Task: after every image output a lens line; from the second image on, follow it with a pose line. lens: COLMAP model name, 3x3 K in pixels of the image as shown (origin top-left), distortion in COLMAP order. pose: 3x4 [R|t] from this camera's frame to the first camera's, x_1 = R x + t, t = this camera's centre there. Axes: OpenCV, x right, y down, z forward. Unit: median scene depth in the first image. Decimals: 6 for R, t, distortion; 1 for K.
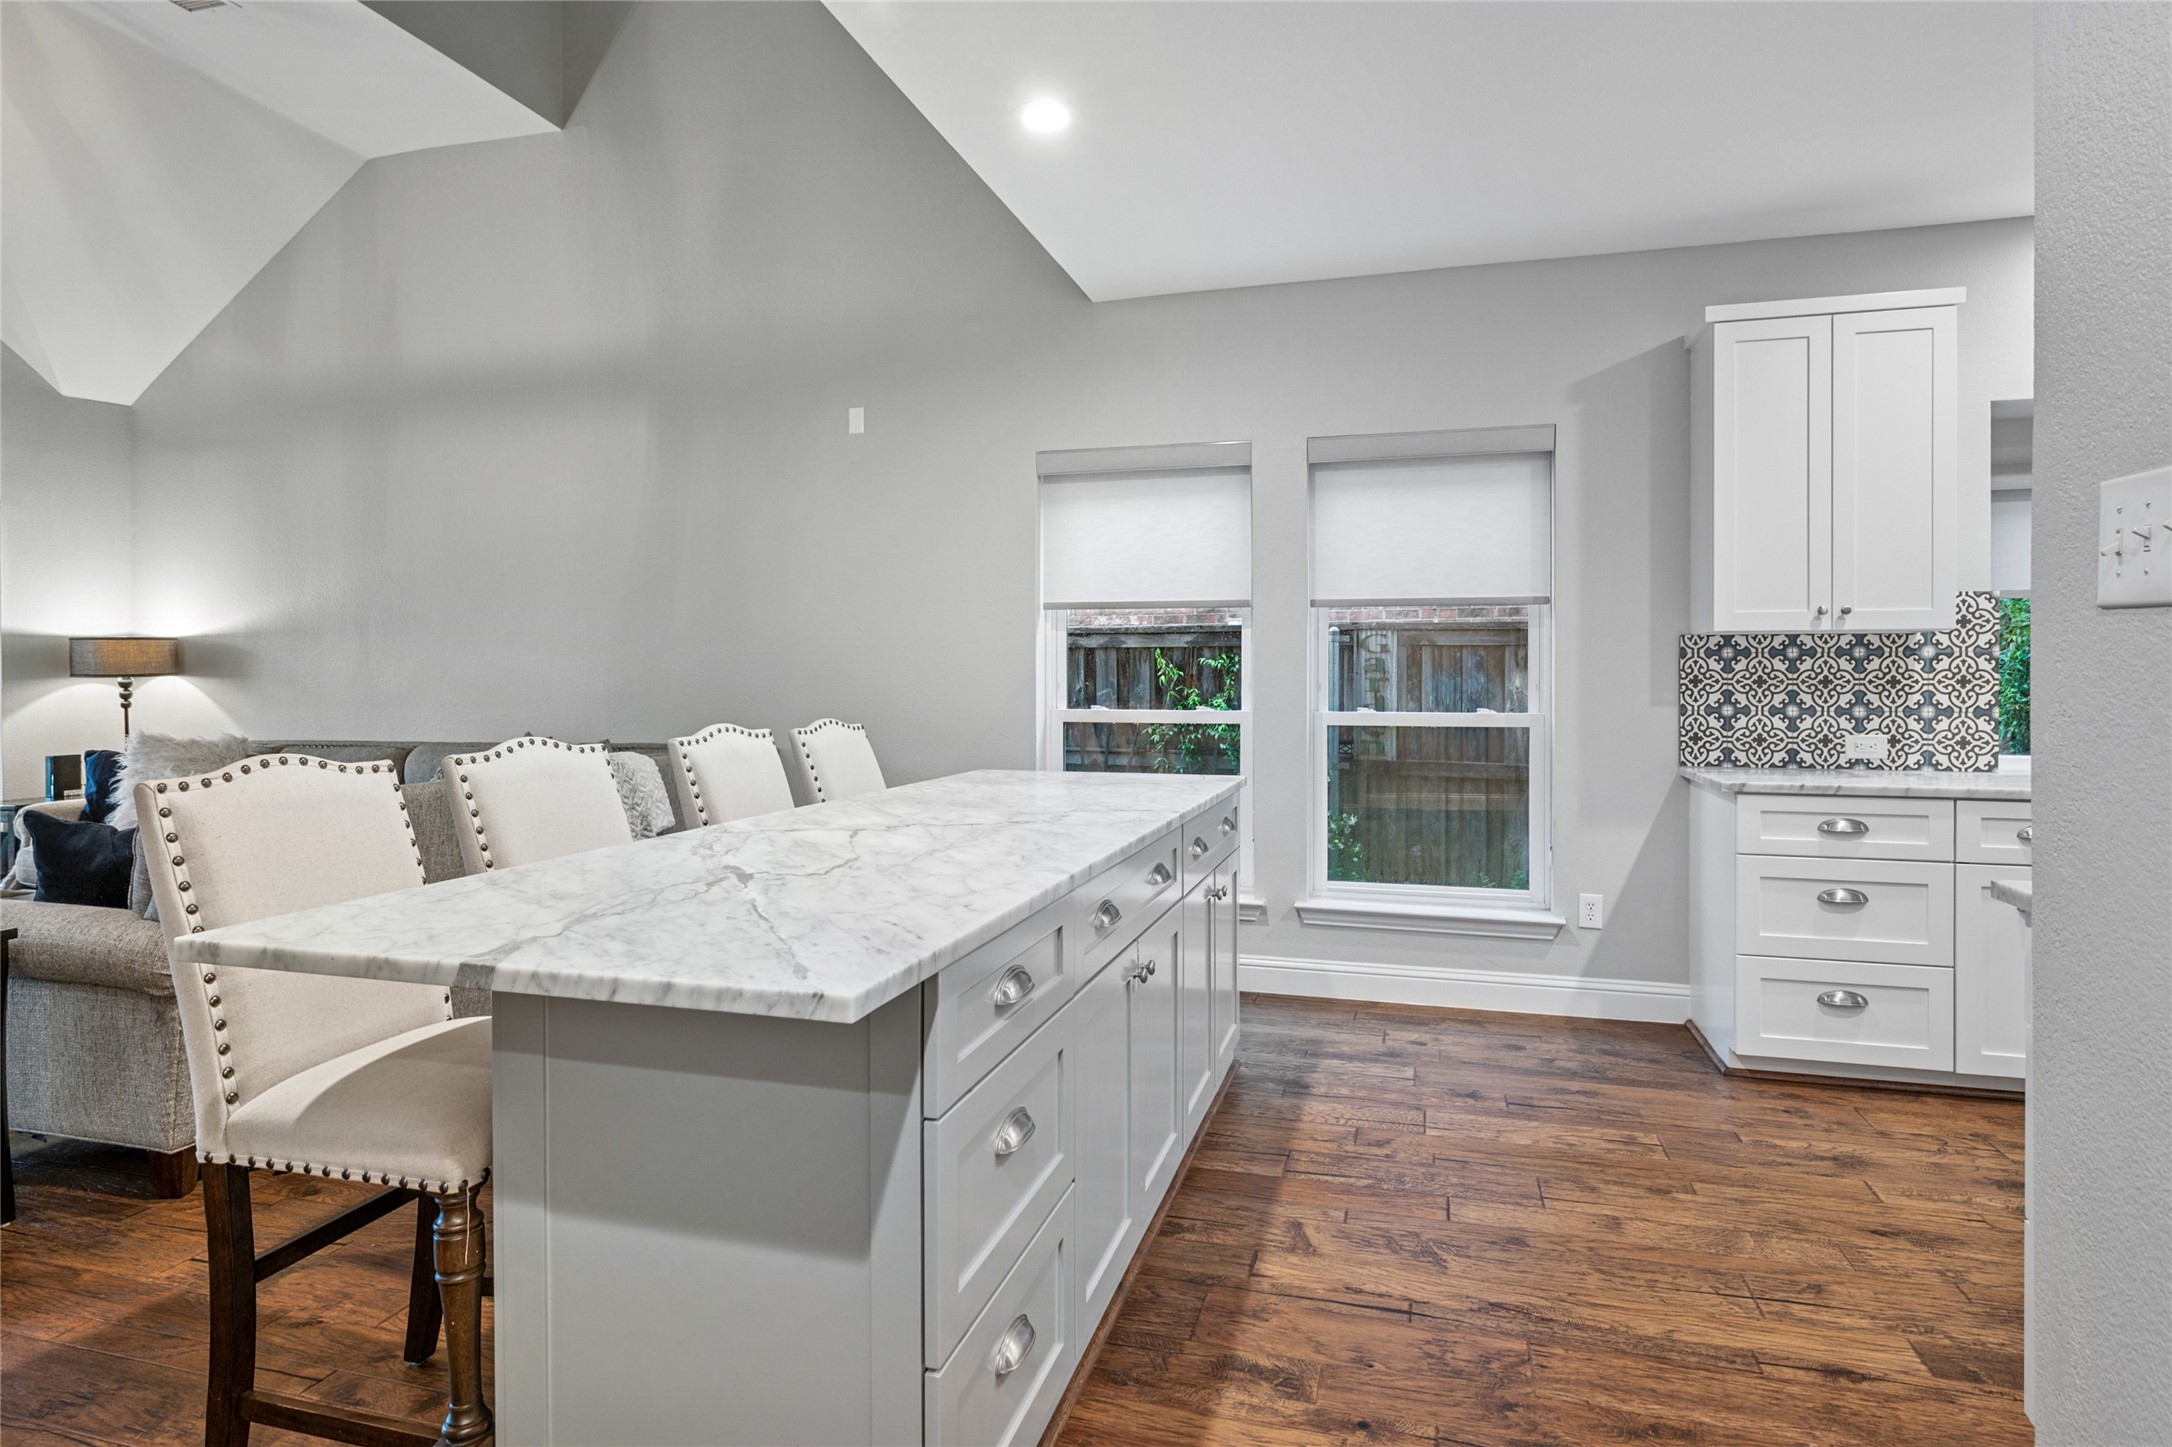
lens RADIAL K [[1173.2, 0, 1092.2], [0, 1173.2, 674.6], [0, 0, 1]] dist [-0.005572, 0.000151]
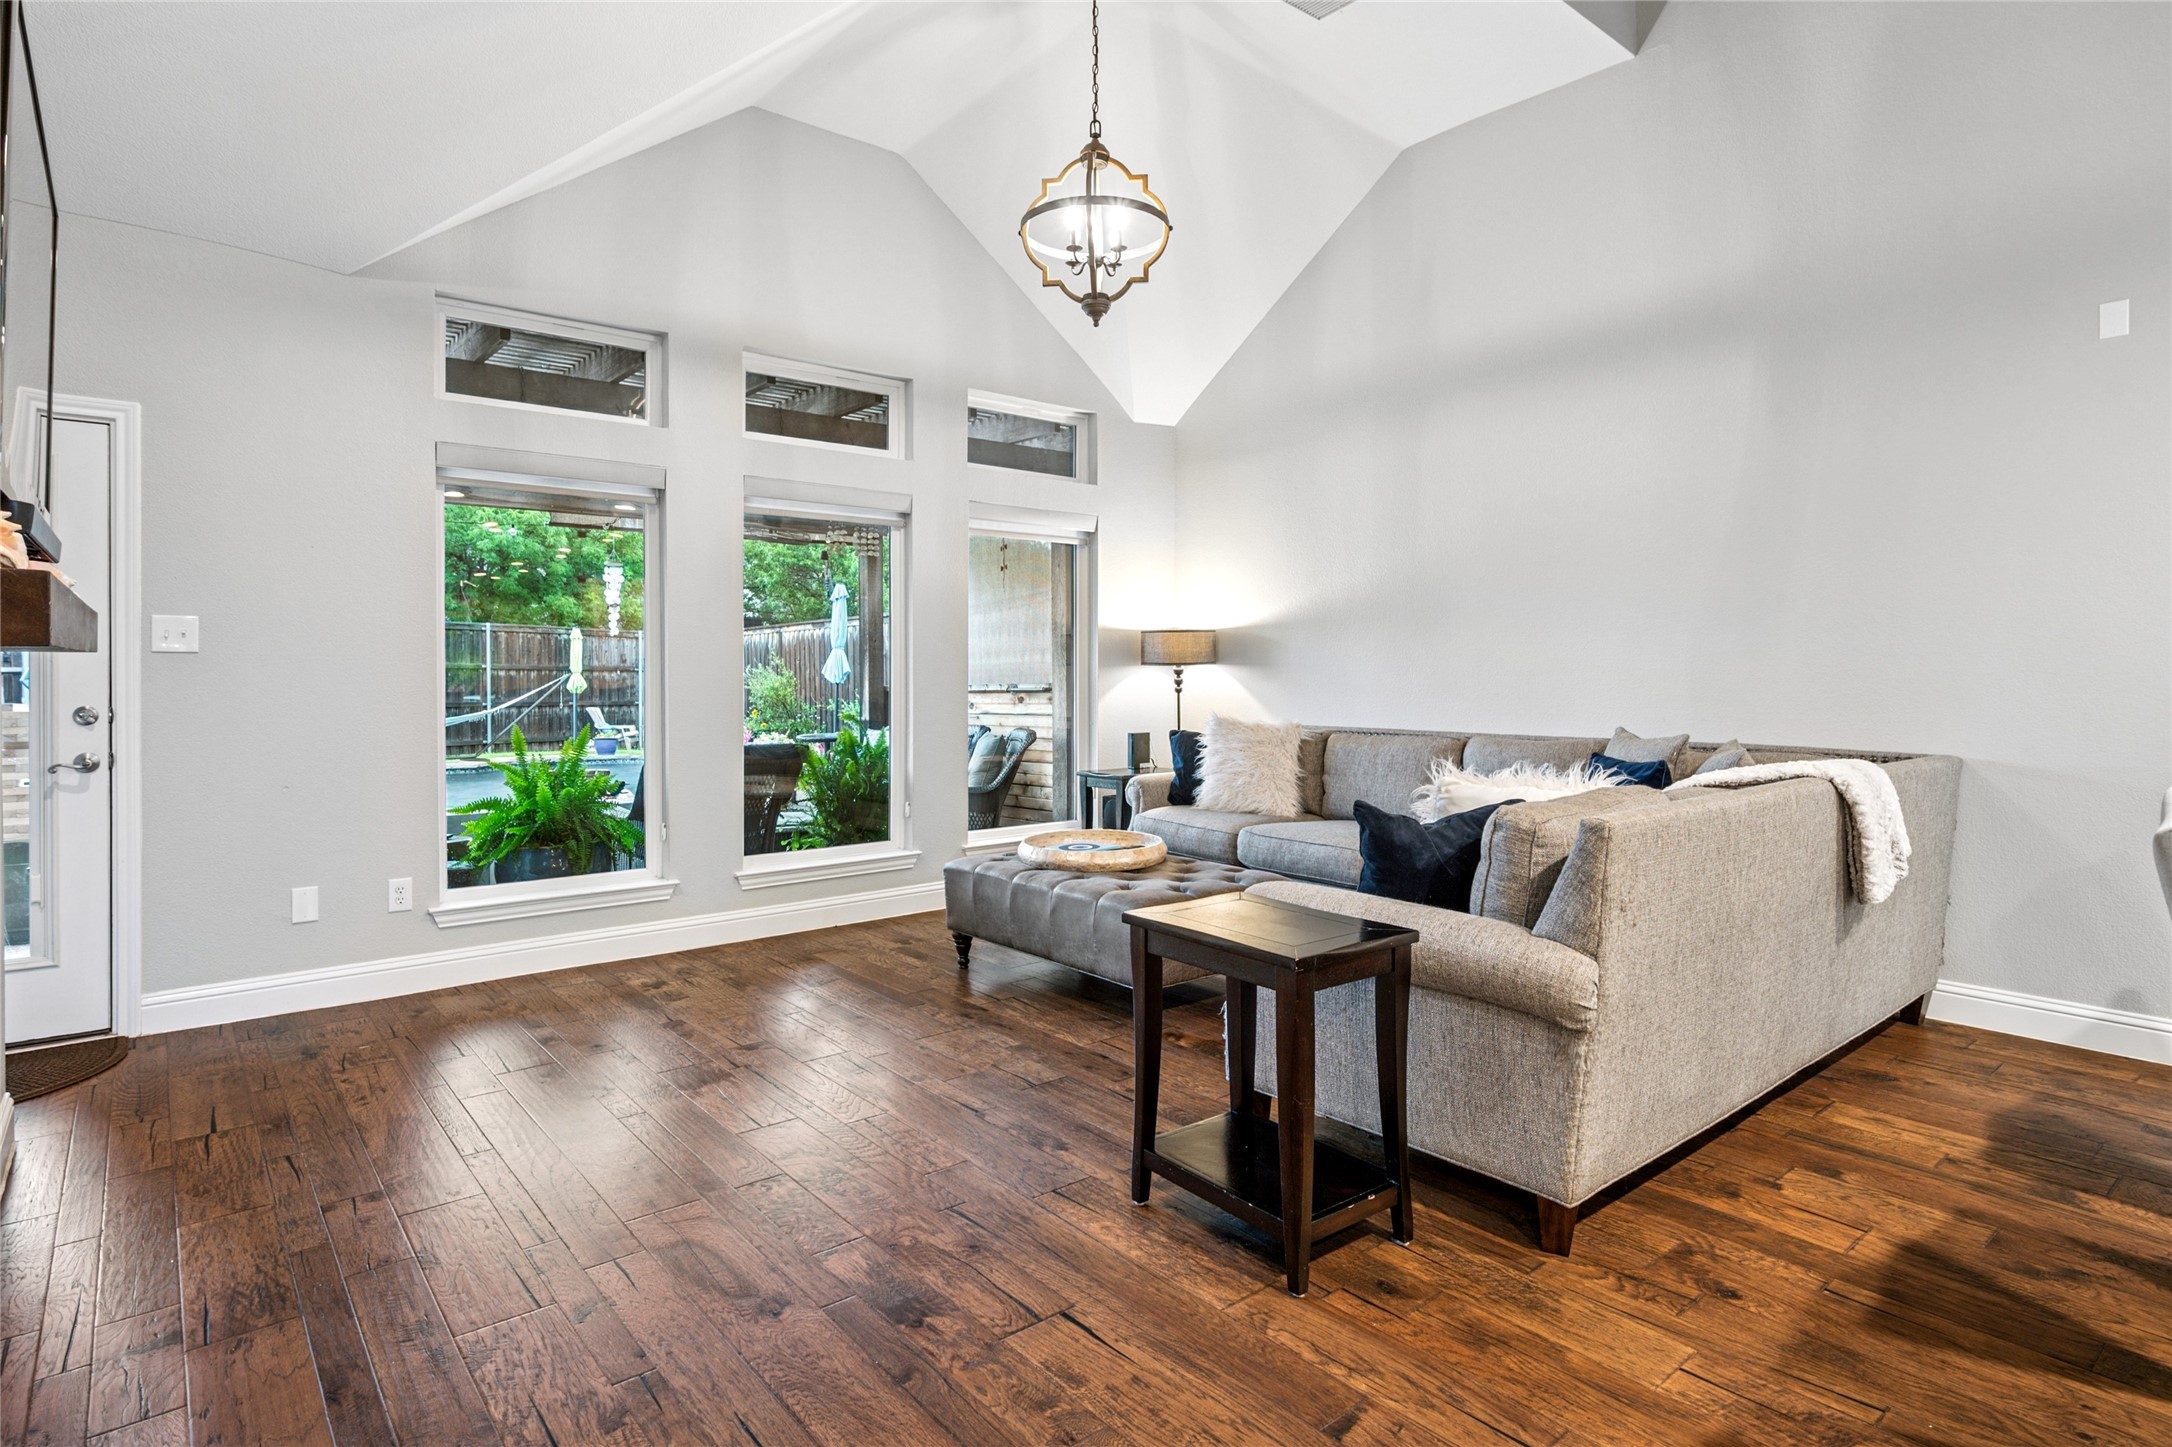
lens RADIAL K [[1131.5, 0, 1107.4], [0, 1131.5, 674.6], [0, 0, 1]] dist [-0.006835, 0.002754]
pose [[0.834279, 0.006774, -0.551301, -0.408597], [-0.002403, 0.999960, 0.008651, 0.002737], [0.551337, -0.005892, 0.834262, 0.069705]]
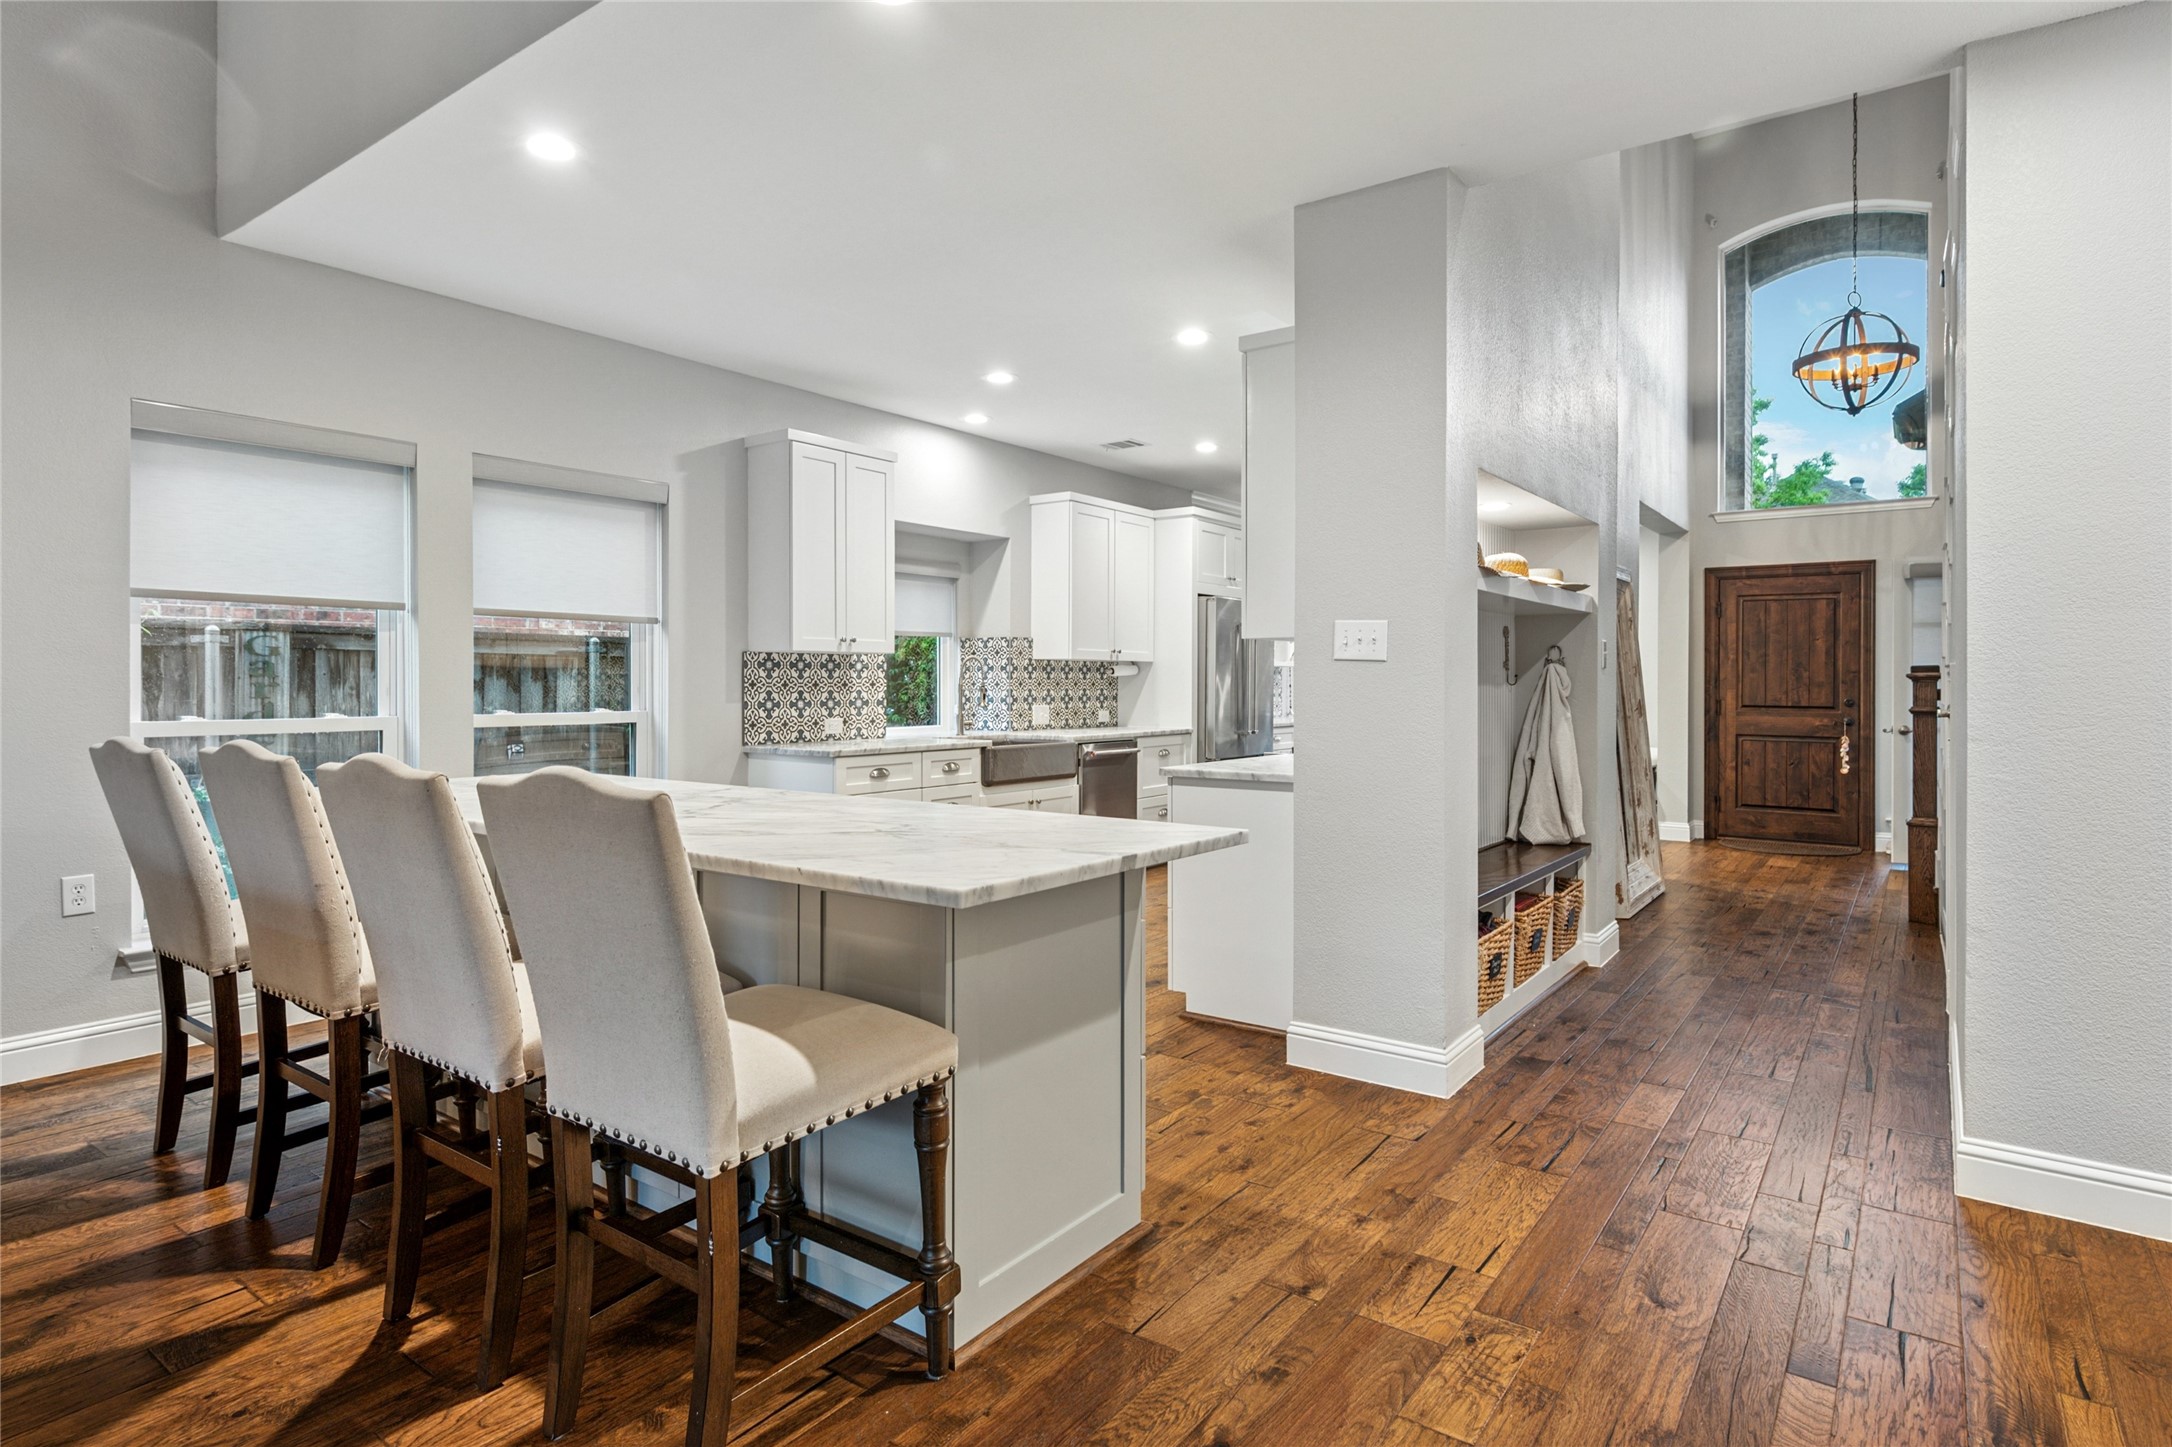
lens RADIAL K [[1131.5, 0, 1063.5], [0, 1131.5, 691.7], [0, 0, 1]] dist [-0.006835, 0.002754]
pose [[0.360861, -0.007287, 0.932591, -0.625577], [-0.002019, 0.999961, 0.008595, 0.001766], [-0.932617, -0.004984, 0.360832, 0.159329]]
